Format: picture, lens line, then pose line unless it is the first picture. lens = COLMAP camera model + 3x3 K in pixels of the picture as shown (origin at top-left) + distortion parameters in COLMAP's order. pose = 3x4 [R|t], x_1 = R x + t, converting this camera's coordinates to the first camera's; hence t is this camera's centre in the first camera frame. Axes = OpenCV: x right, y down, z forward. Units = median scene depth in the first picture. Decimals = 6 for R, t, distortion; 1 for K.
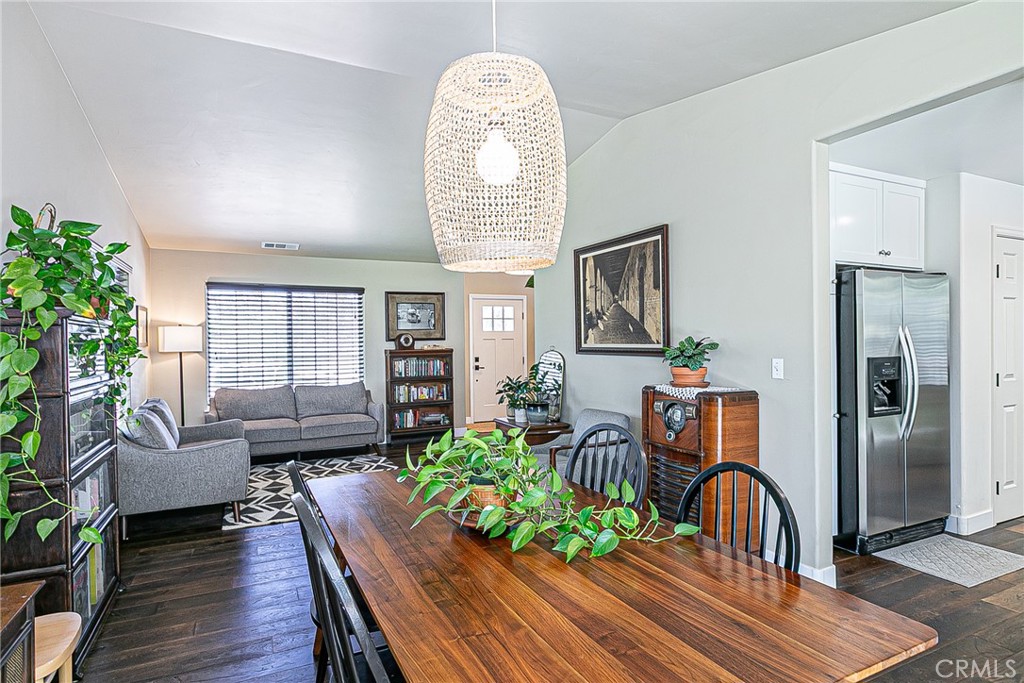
lens RADIAL K [[560.0, 0, 514.9], [0, 560.0, 342.8], [0, 0, 1]] dist [0.000439, 0.000052]
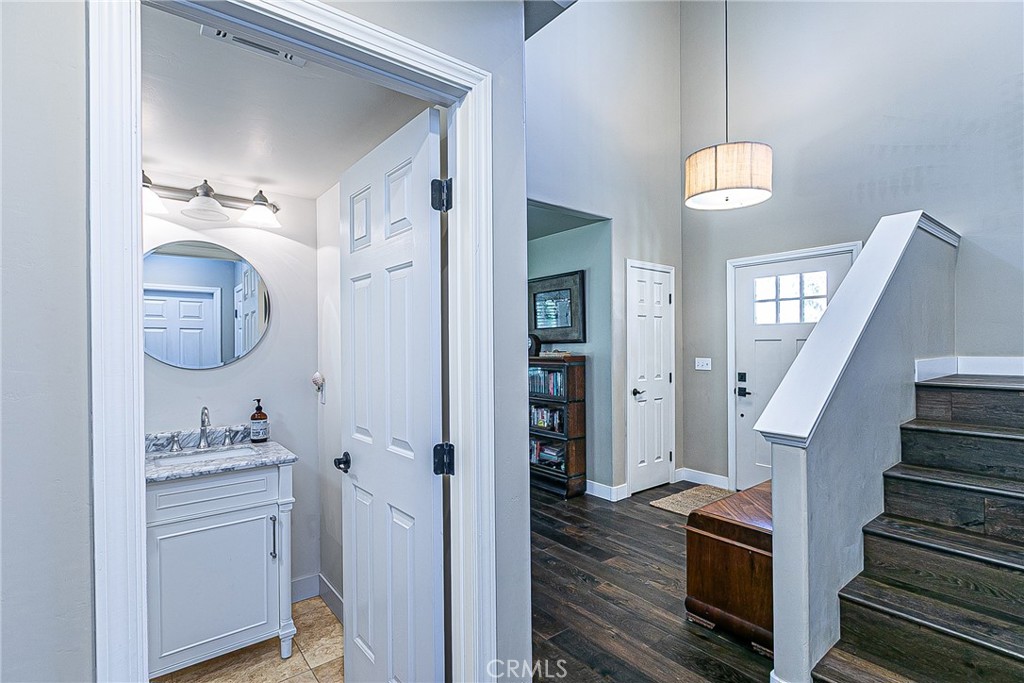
lens RADIAL K [[473.8, 0, 509.0], [0, 473.8, 342.3], [0, 0, 1]] dist [0.002235, -0.001129]
pose [[0.222681, 0.003068, -0.974887, 0.414423], [0.002990, 0.999988, 0.003830, -0.008255], [0.974887, -0.003768, 0.222669, 0.836606]]
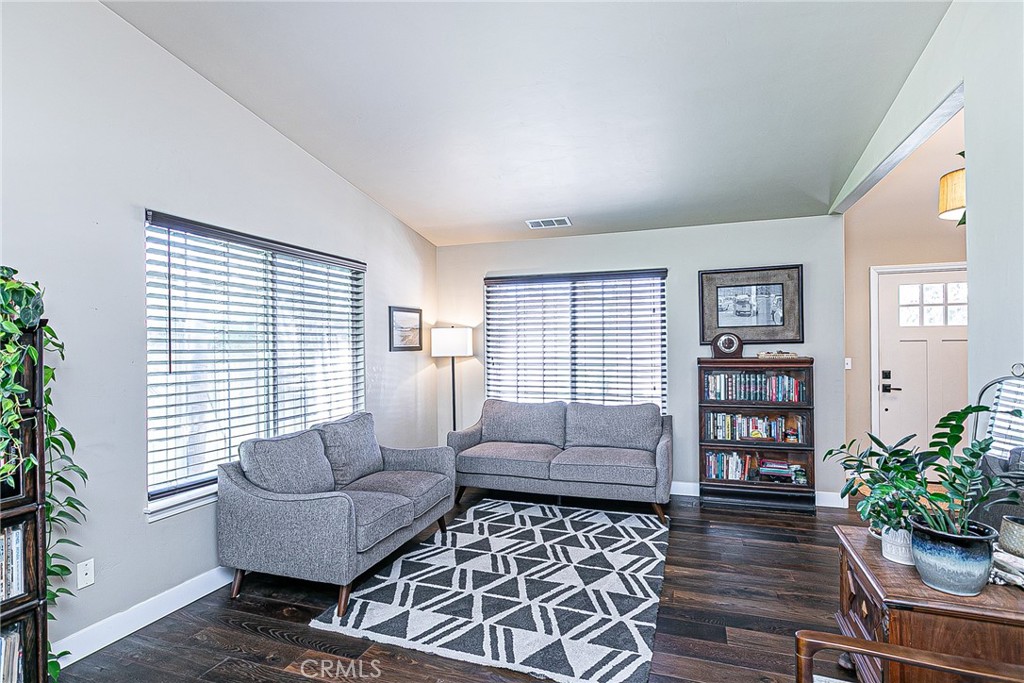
lens RADIAL K [[524.9, 0, 508.2], [0, 524.9, 344.7], [0, 0, 1]] dist [-0.002394, -0.000327]
pose [[0.704742, 0.004407, -0.709450, 0.055320], [-0.000009, 0.999981, 0.006203, -0.006925], [0.709464, -0.004365, 0.704728, 0.396365]]
